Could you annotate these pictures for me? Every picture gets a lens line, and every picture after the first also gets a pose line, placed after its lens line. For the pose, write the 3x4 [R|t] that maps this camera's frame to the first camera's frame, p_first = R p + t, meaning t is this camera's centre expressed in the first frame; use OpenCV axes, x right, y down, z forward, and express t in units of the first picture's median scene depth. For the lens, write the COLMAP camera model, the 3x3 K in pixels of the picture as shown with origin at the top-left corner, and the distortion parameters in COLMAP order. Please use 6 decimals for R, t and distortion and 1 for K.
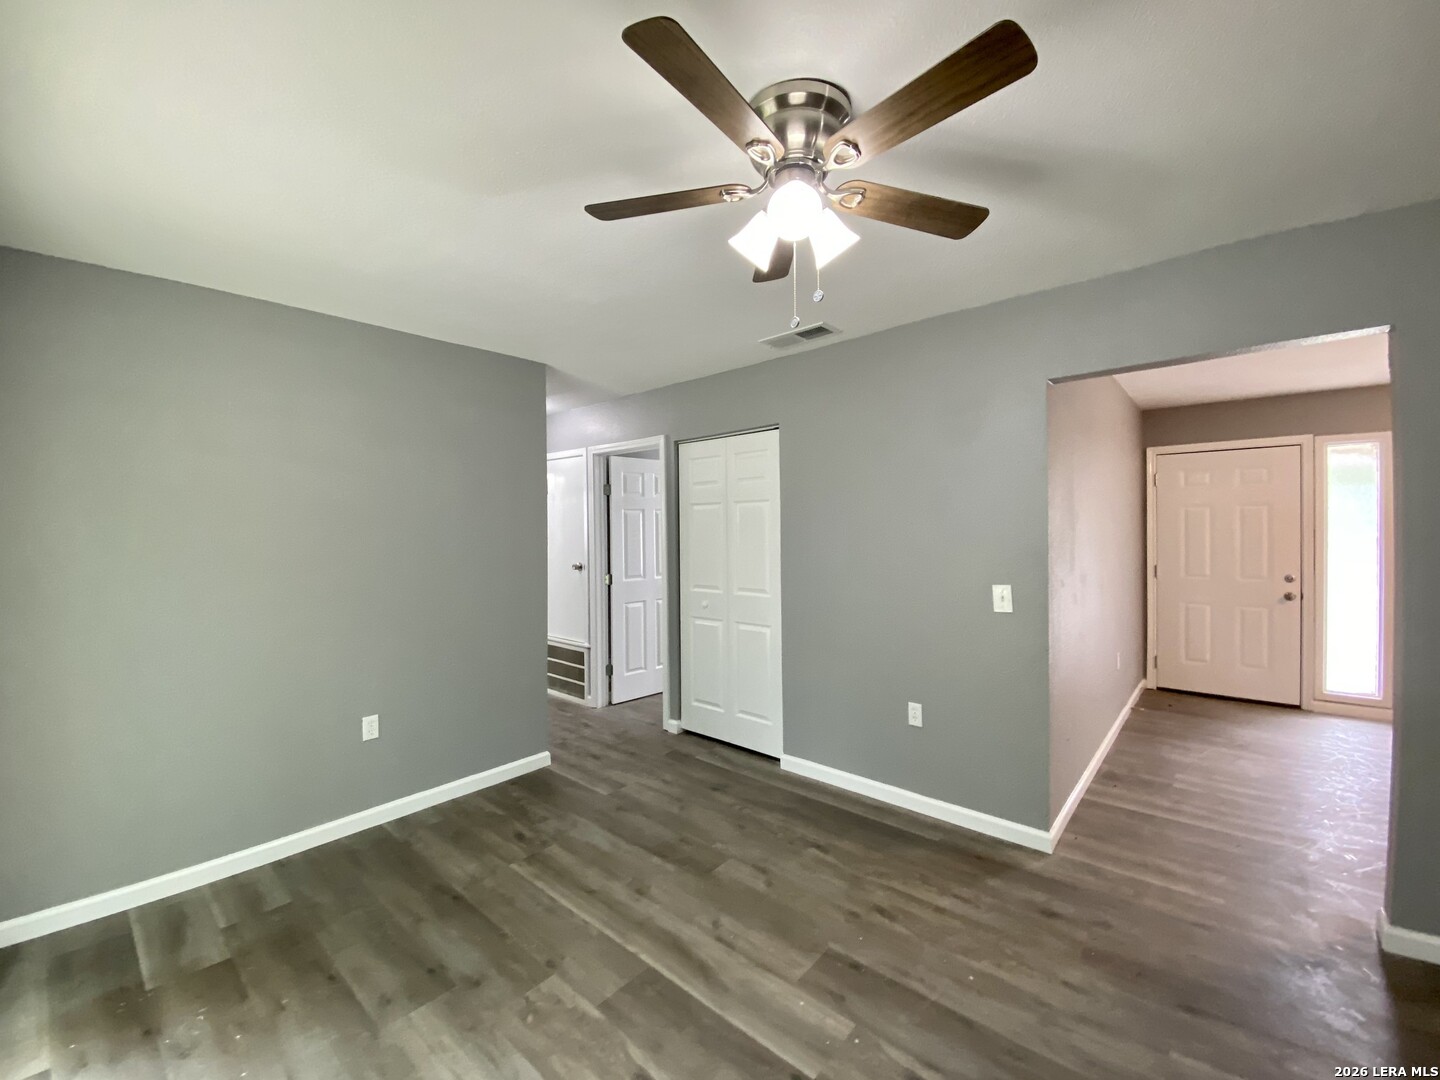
lens RADIAL K [[586.1, 0, 714.1], [0, 586.1, 529.7], [0, 0, 1]] dist [0.018265, -0.018754]
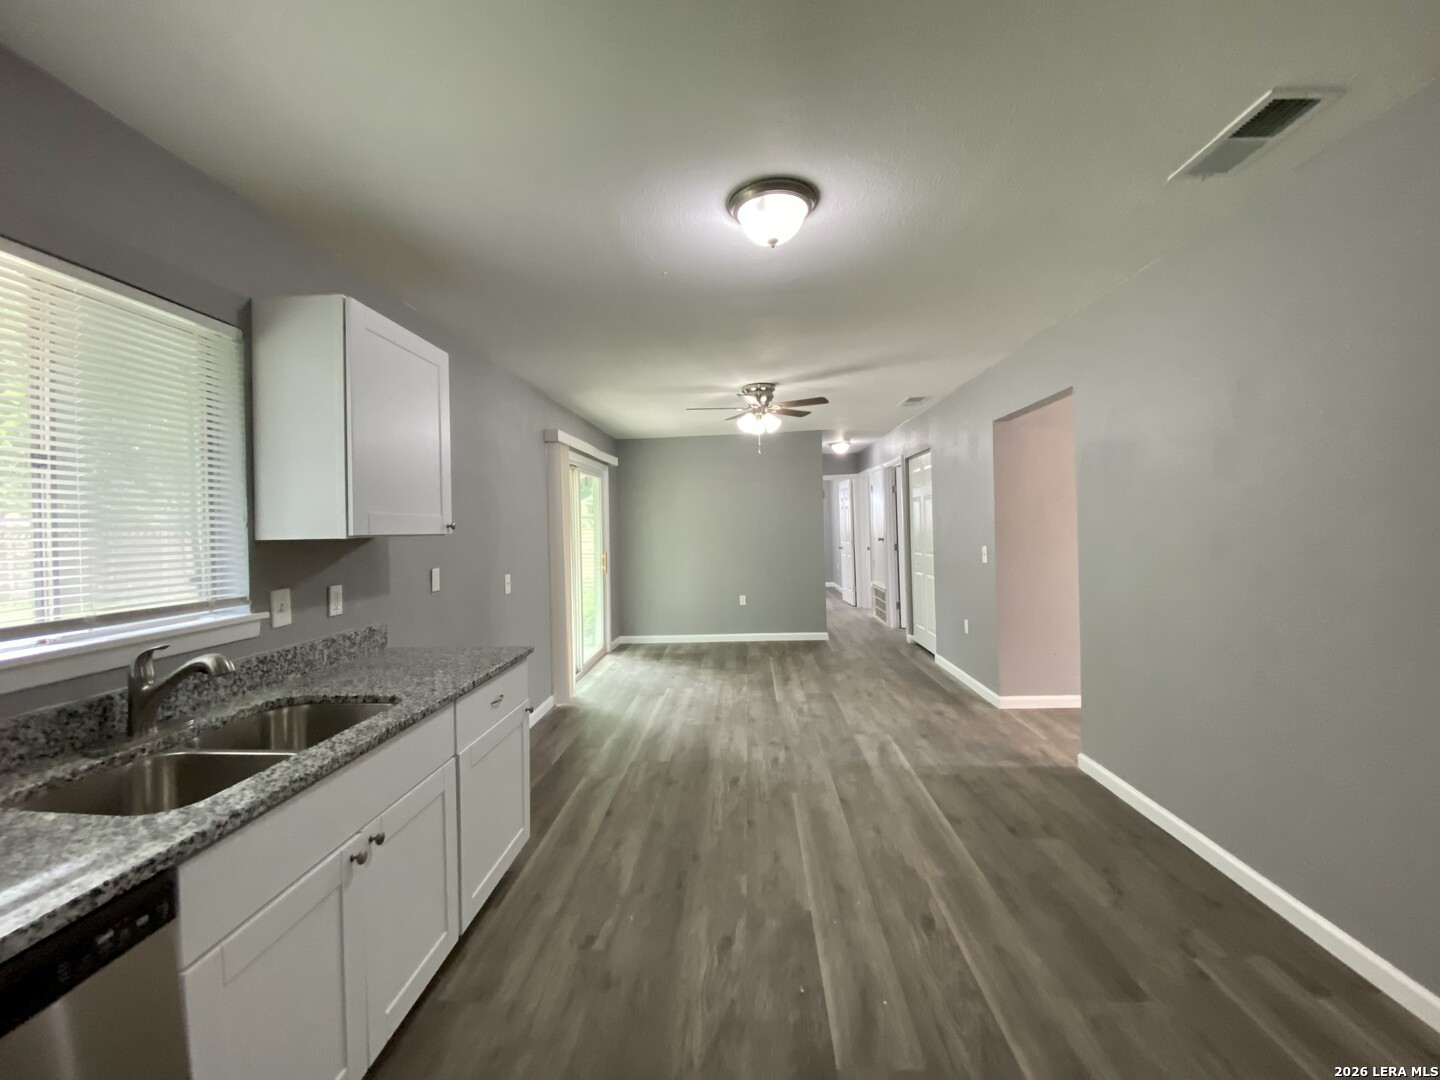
lens RADIAL K [[586.1, 0, 711.5], [0, 586.1, 532.8], [0, 0, 1]] dist [0.018265, -0.018754]
pose [[0.612964, 0.003005, -0.790105, 1.453453], [0.021563, 0.999557, 0.020531, 0.007208], [0.789816, -0.029622, 0.612628, -0.664294]]
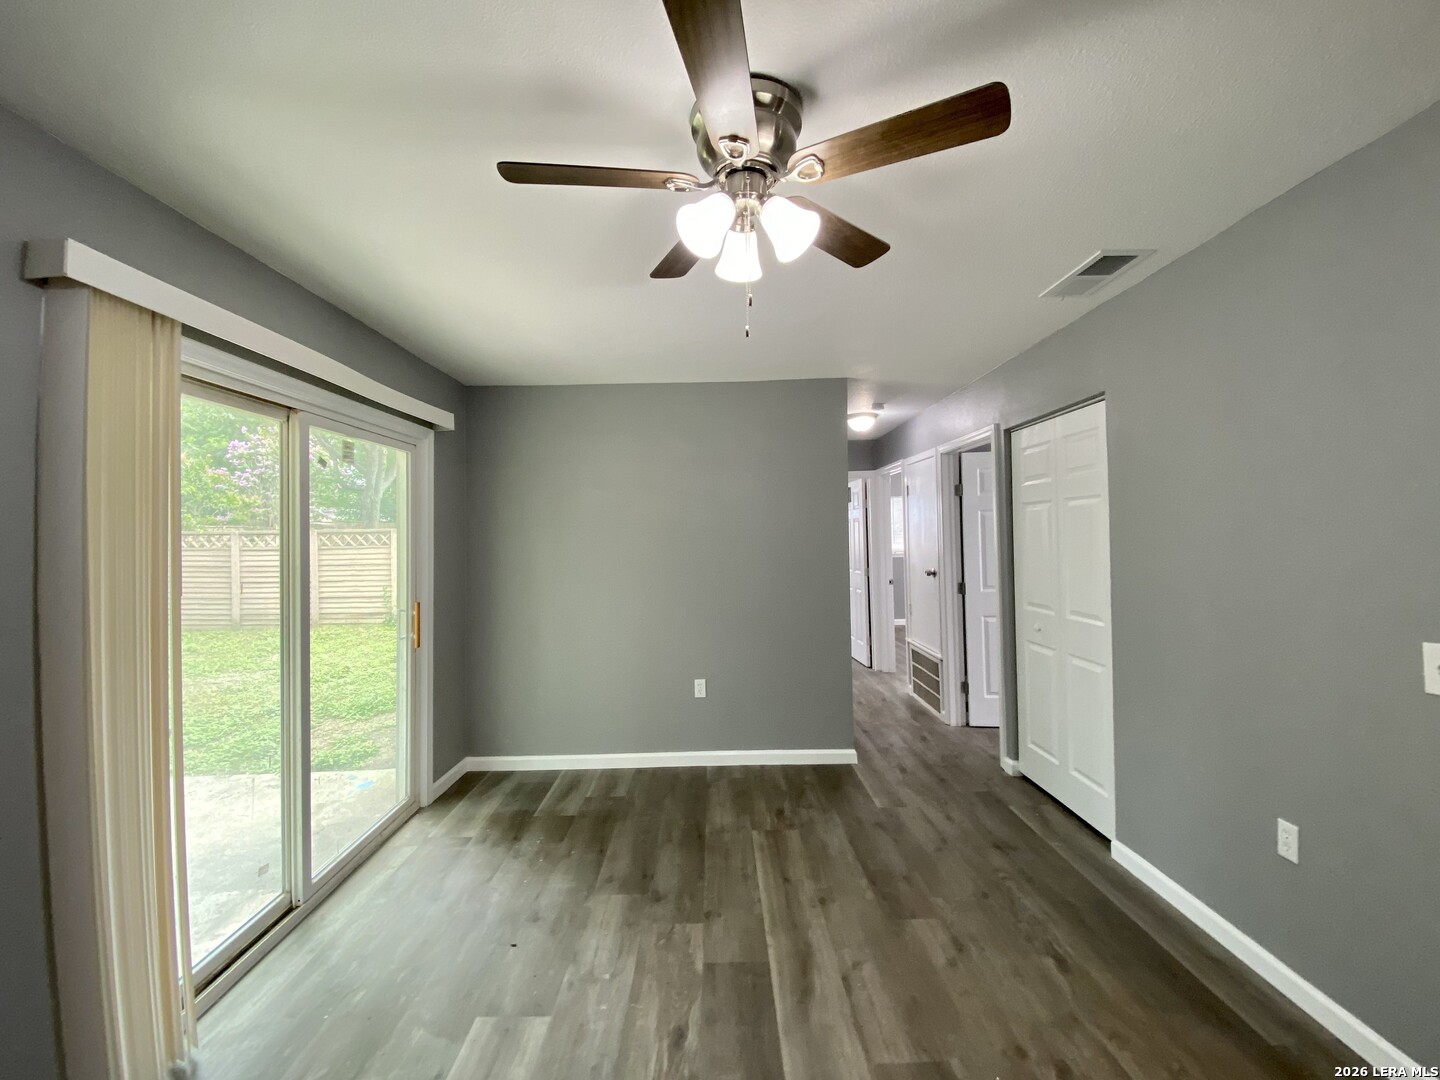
lens RADIAL K [[586.1, 0, 718.4], [0, 586.1, 534.2], [0, 0, 1]] dist [0.018265, -0.018754]
pose [[0.670954, -0.002869, -0.741494, 0.477923], [0.008641, 0.999955, 0.003950, -0.013785], [0.741449, -0.009058, 0.670948, 0.193432]]
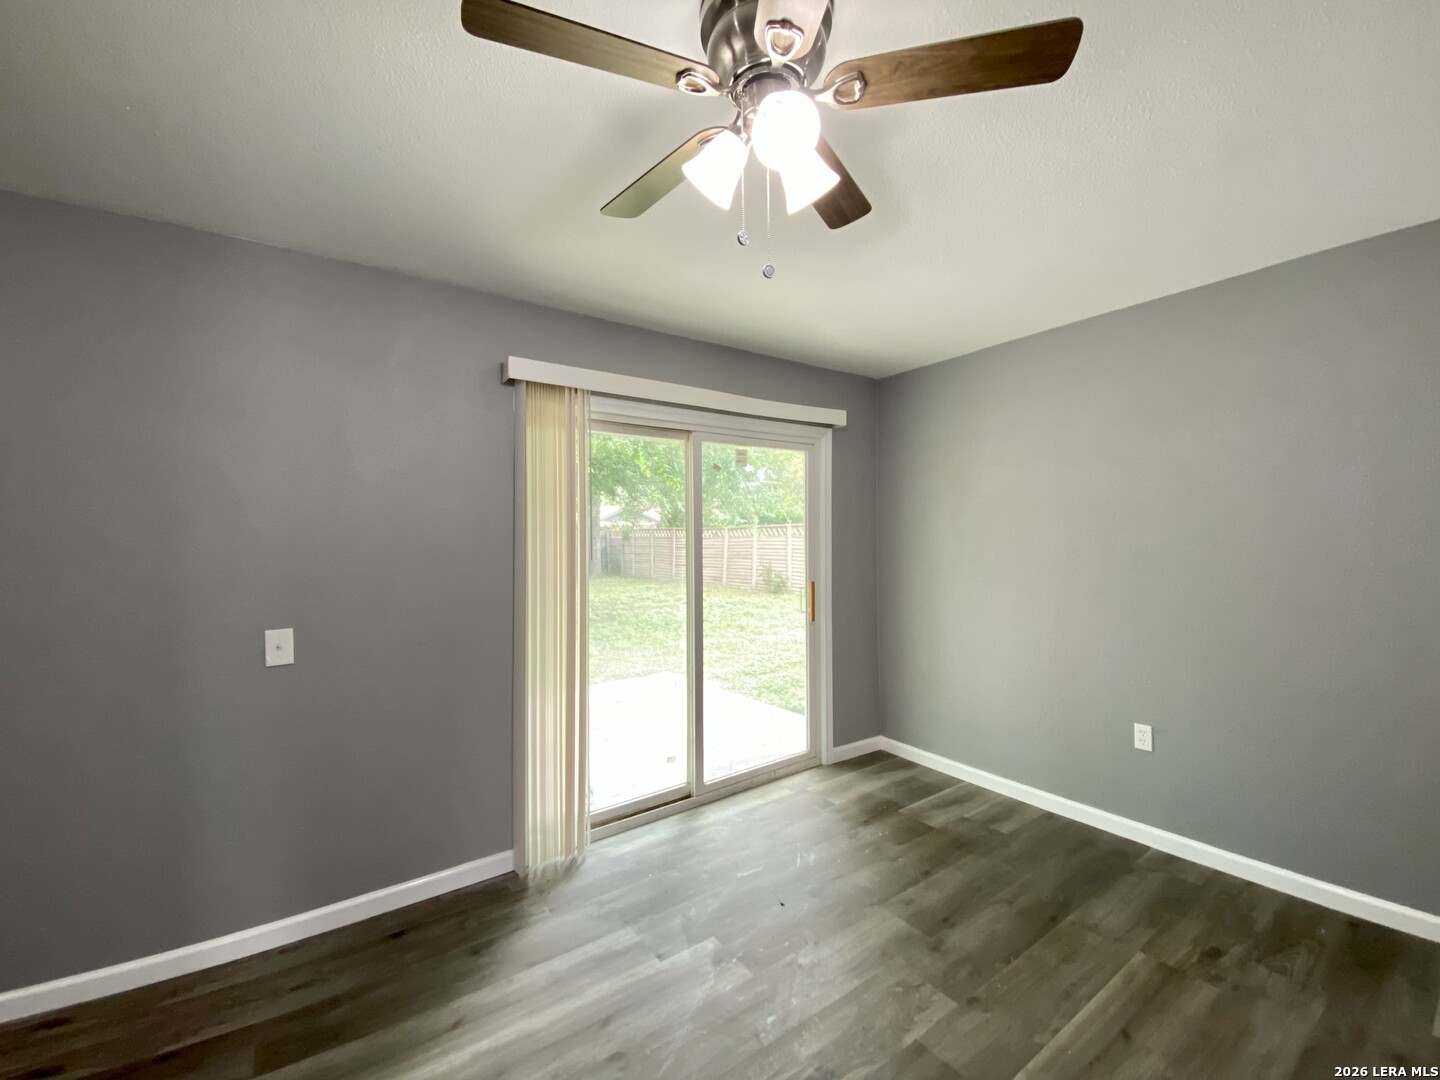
lens RADIAL K [[586.1, 0, 714.5], [0, 586.1, 534.2], [0, 0, 1]] dist [0.018265, -0.018754]
pose [[-0.227417, 0.009586, -0.973750, 0.555615], [0.013039, 0.999892, 0.006798, 0.000750], [0.973710, -0.011151, -0.227517, 0.656457]]
